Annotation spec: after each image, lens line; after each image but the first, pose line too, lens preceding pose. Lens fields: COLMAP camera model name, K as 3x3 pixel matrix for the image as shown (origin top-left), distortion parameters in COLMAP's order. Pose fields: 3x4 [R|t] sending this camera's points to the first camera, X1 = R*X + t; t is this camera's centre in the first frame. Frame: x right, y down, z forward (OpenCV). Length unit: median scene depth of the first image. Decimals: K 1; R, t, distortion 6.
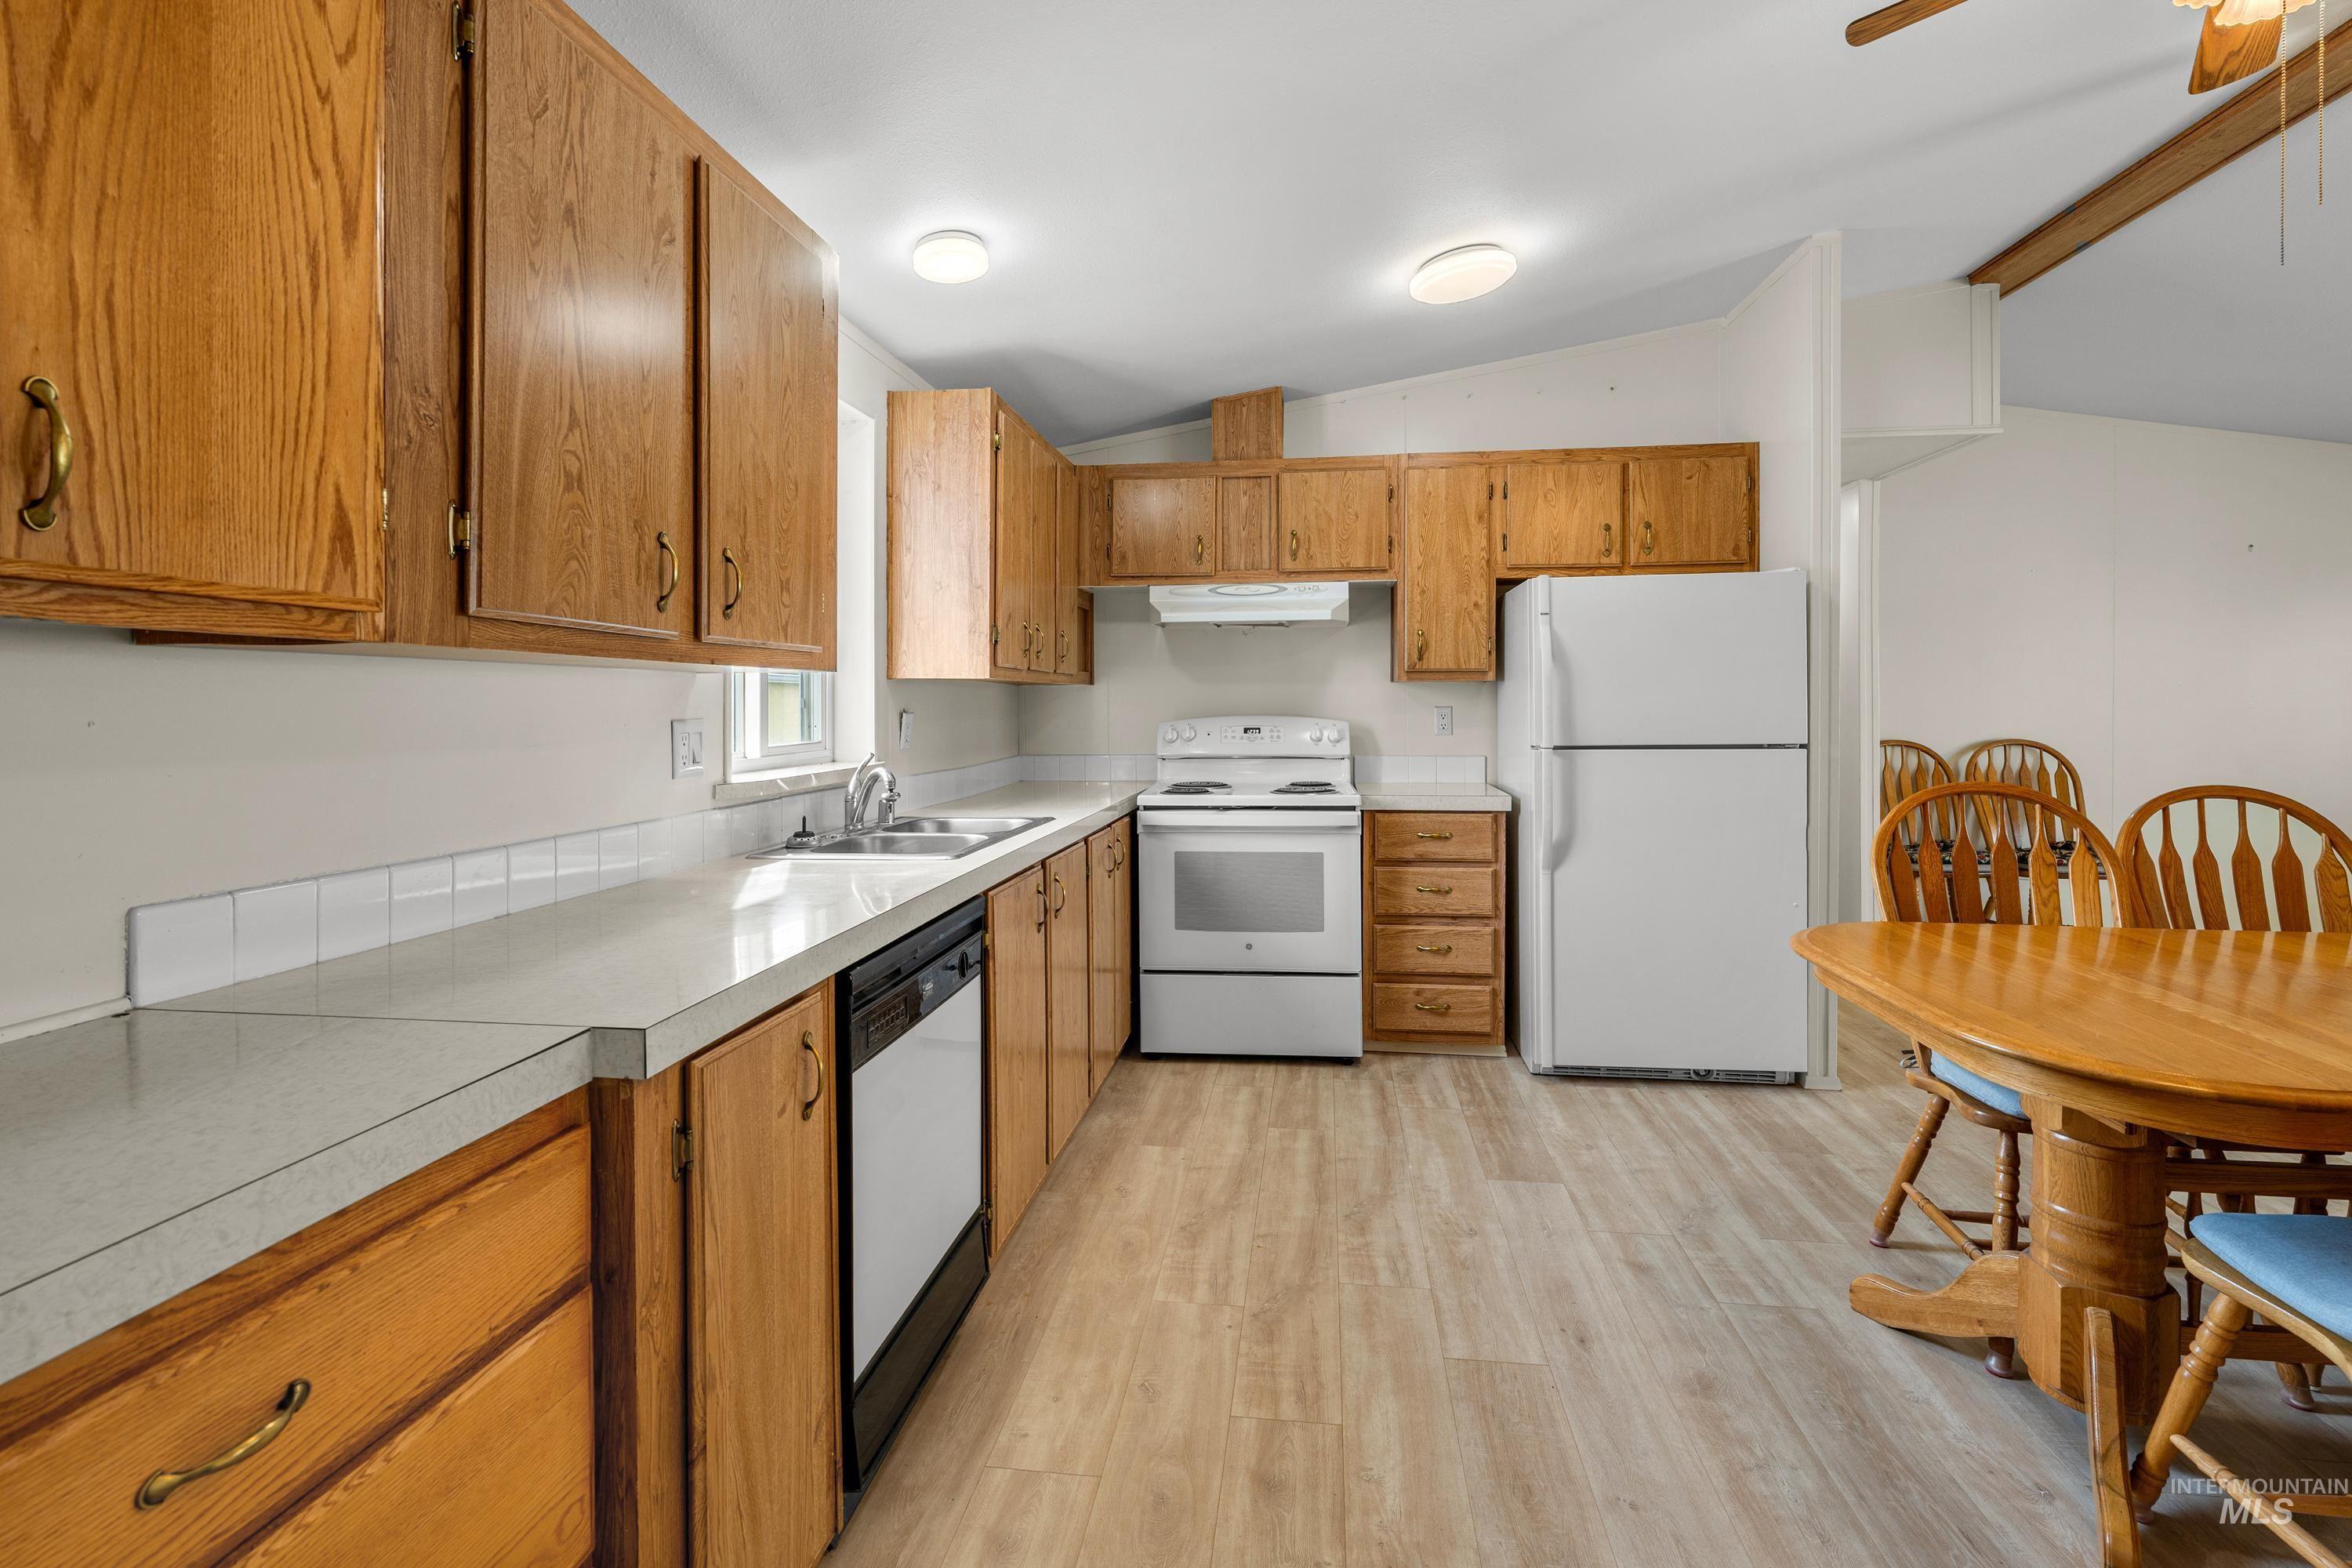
lens RADIAL K [[1087.0, 0, 1178.2], [0, 1087.0, 700.2], [0, 0, 1]] dist [-0.011491, 0.005375]
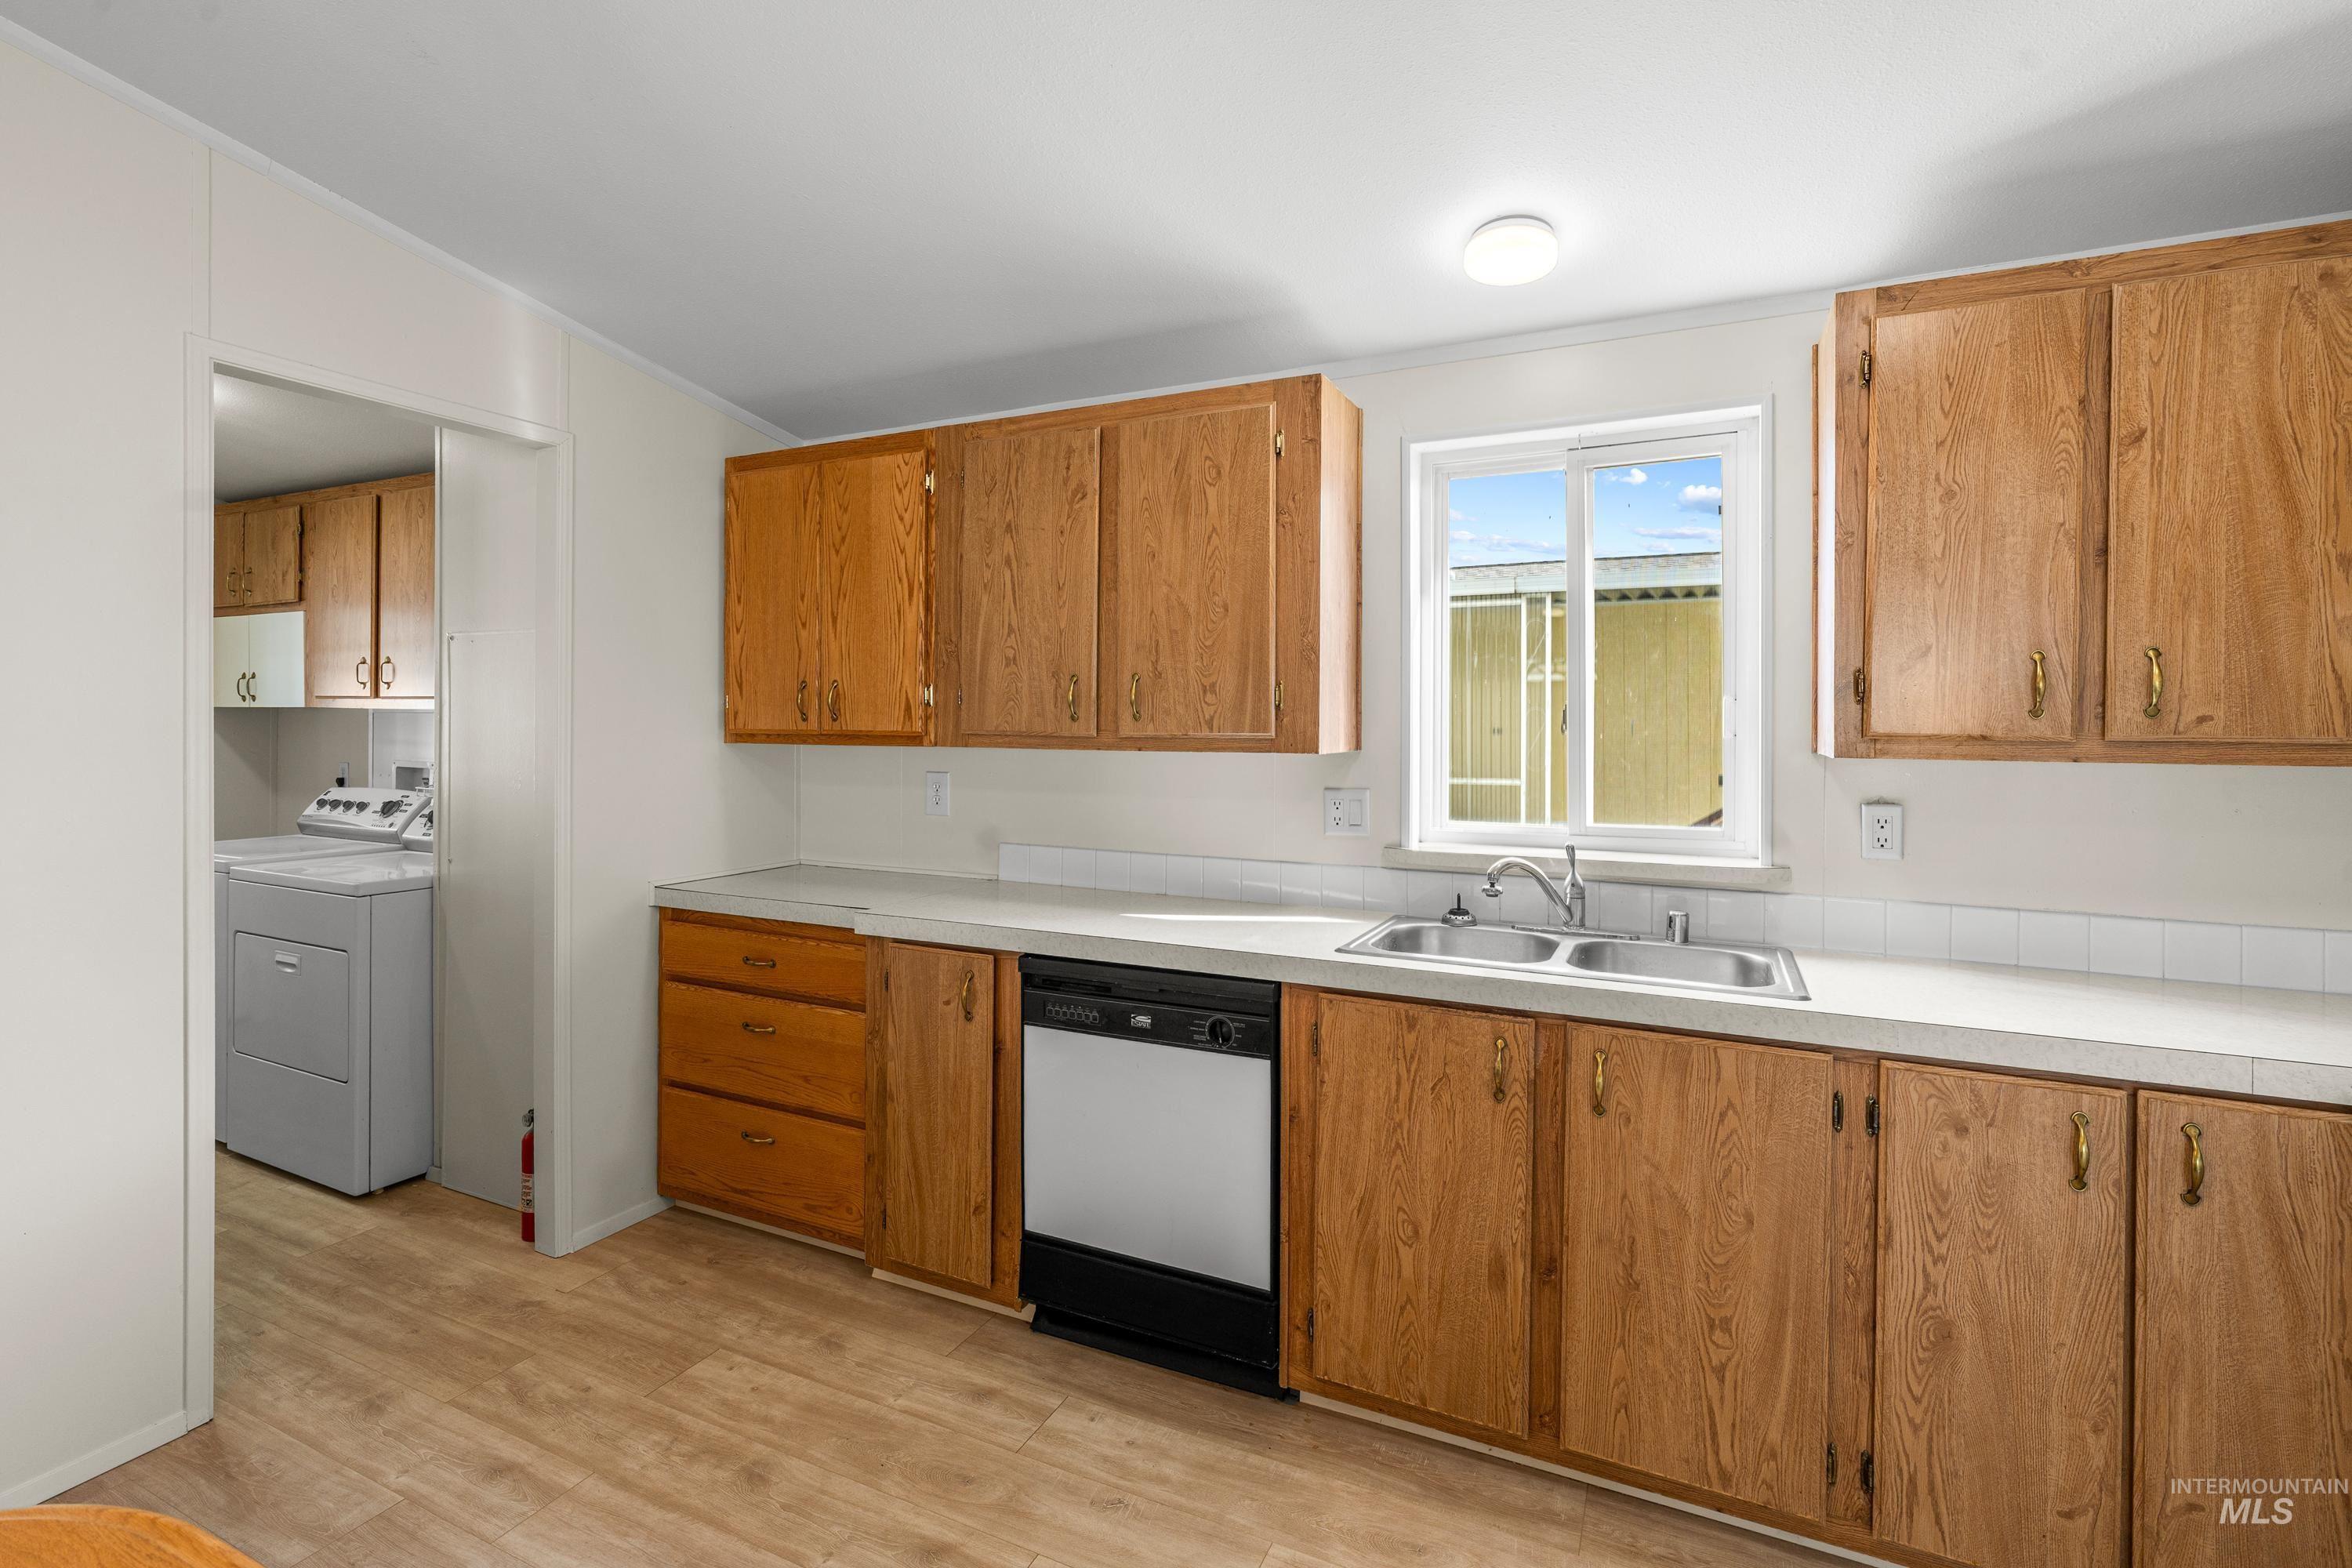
lens RADIAL K [[1087.0, 0, 1162.5], [0, 1087.0, 712.7], [0, 0, 1]] dist [-0.011491, 0.005375]
pose [[-0.315461, -0.000941, -0.948938, 0.654645], [0.001003, 0.999999, -0.001325, -0.055817], [0.948938, -0.001370, -0.315459, 1.001255]]
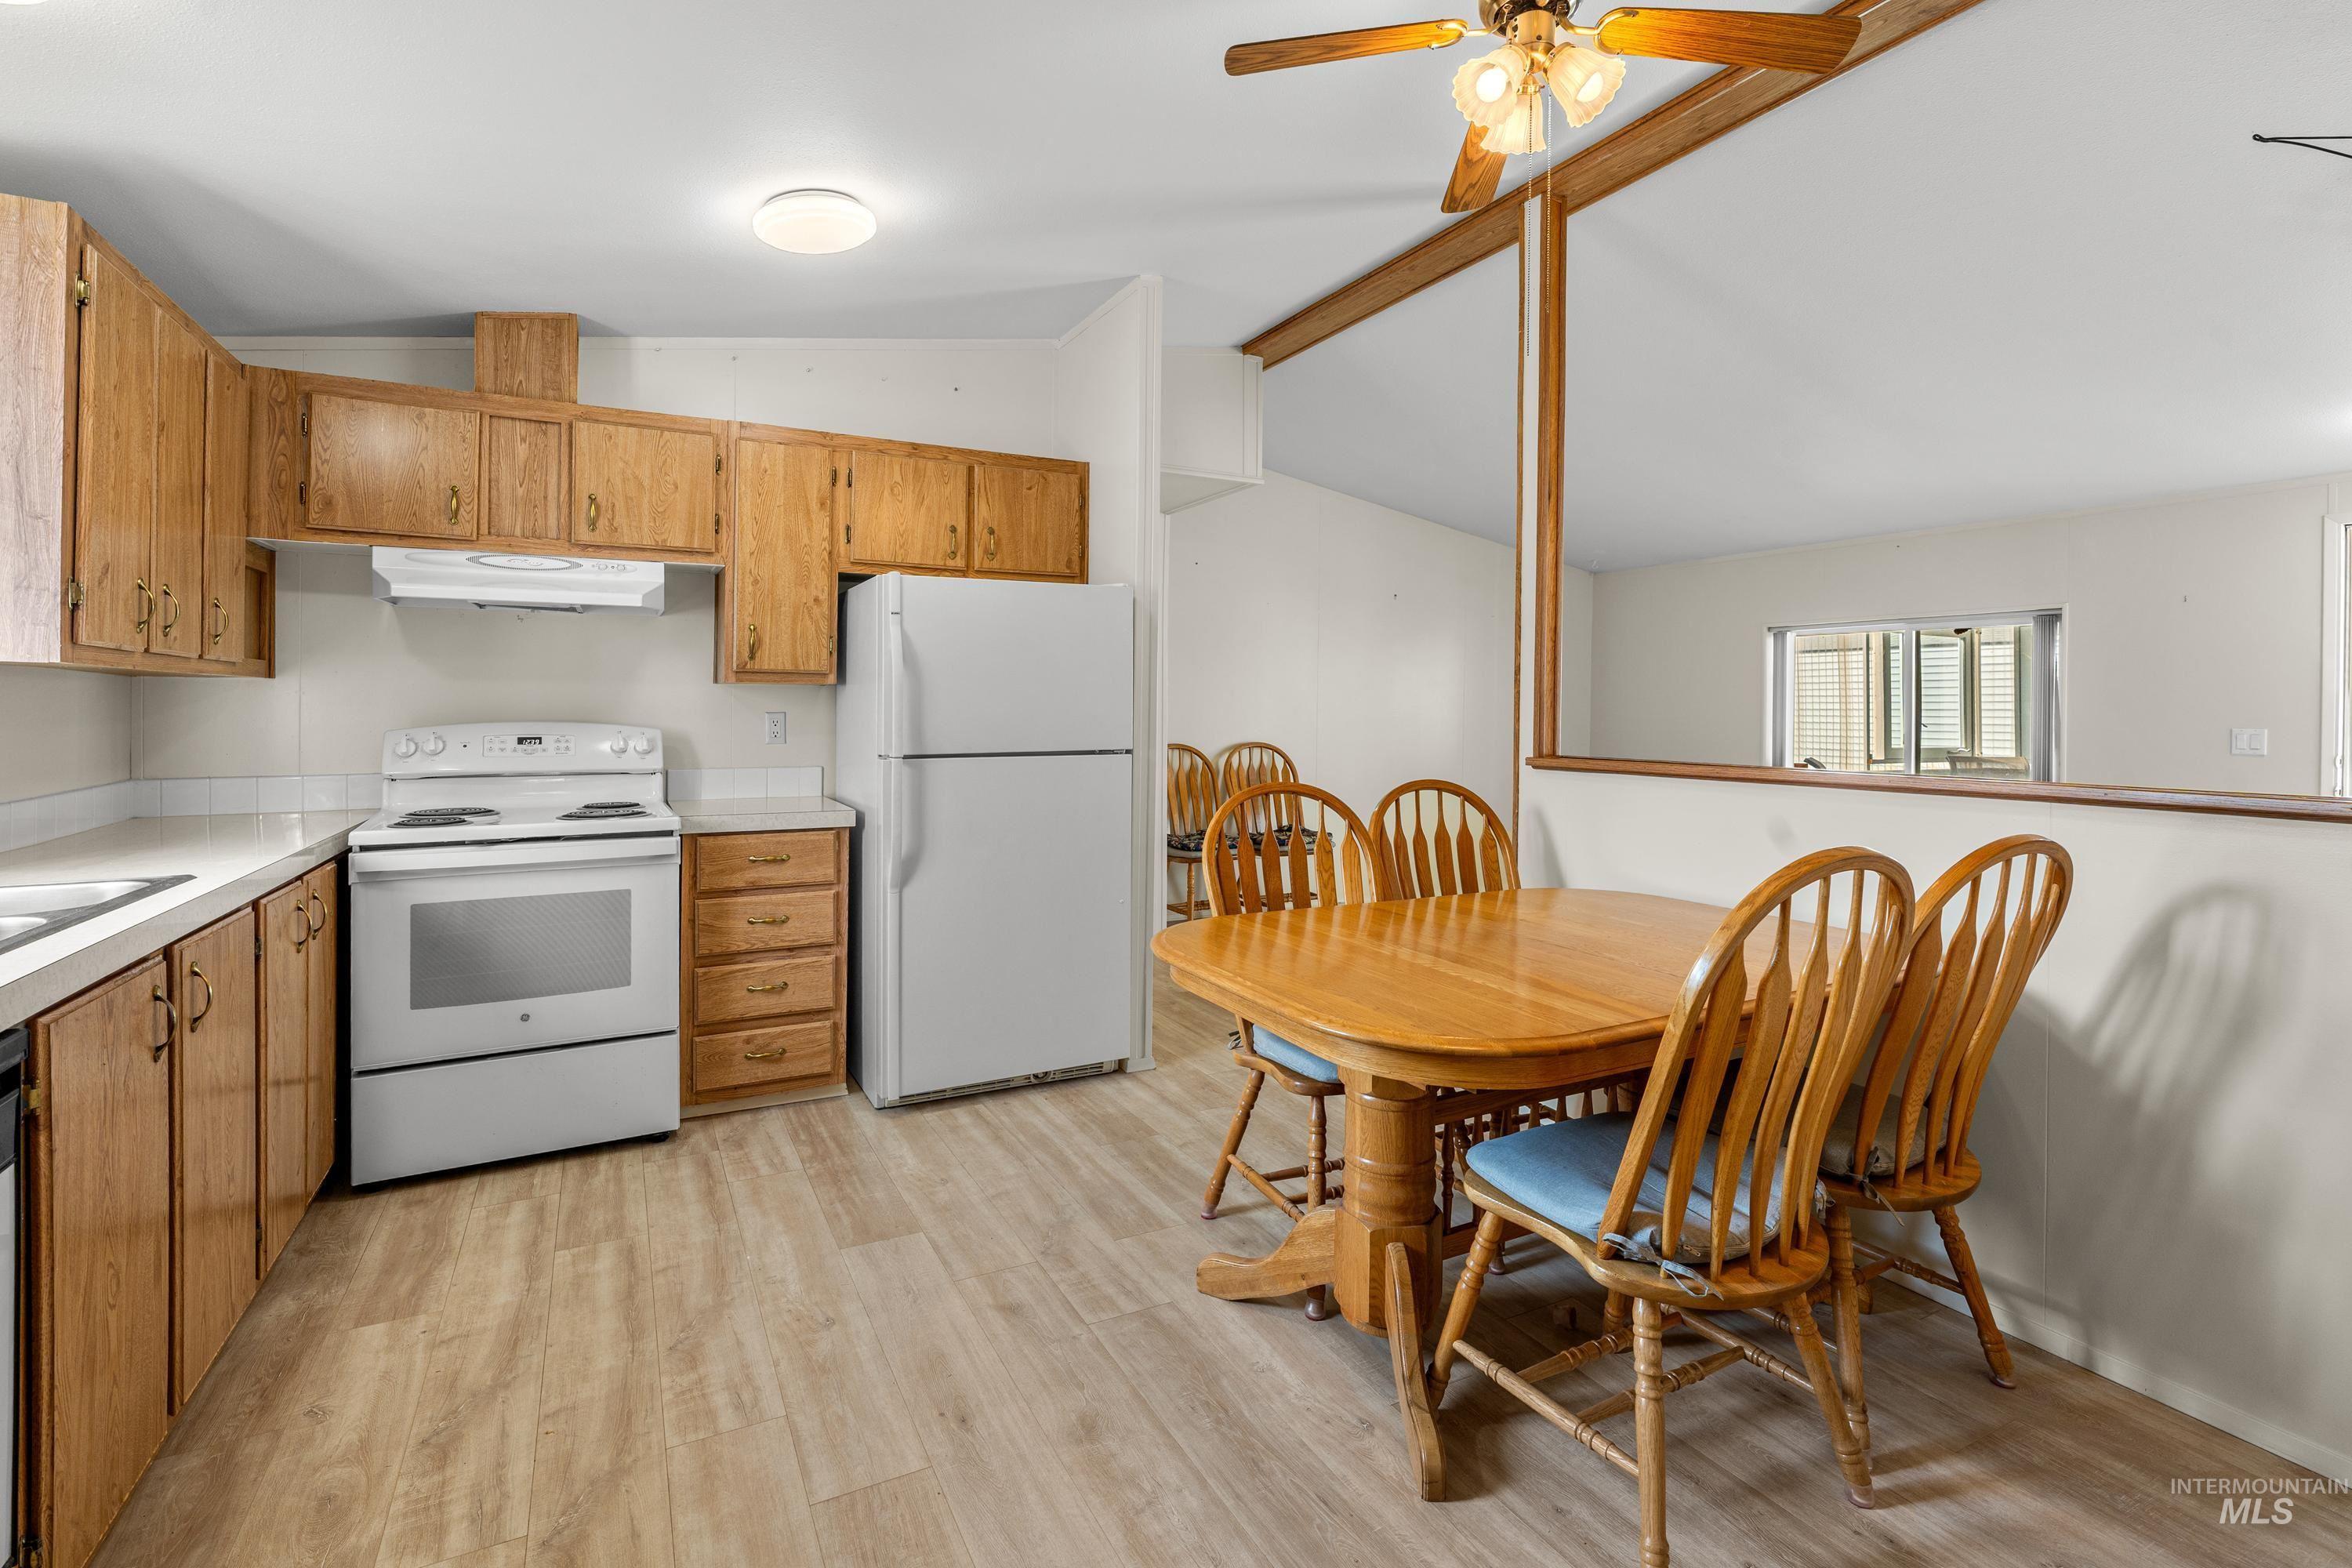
lens RADIAL K [[1087.0, 0, 1166.8], [0, 1087.0, 708.1], [0, 0, 1]] dist [-0.011491, 0.005375]
pose [[0.819612, 0.008987, 0.572849, -0.006436], [-0.010446, 0.999945, -0.000741, -0.000076], [-0.572824, -0.005376, 0.819661, 0.136242]]
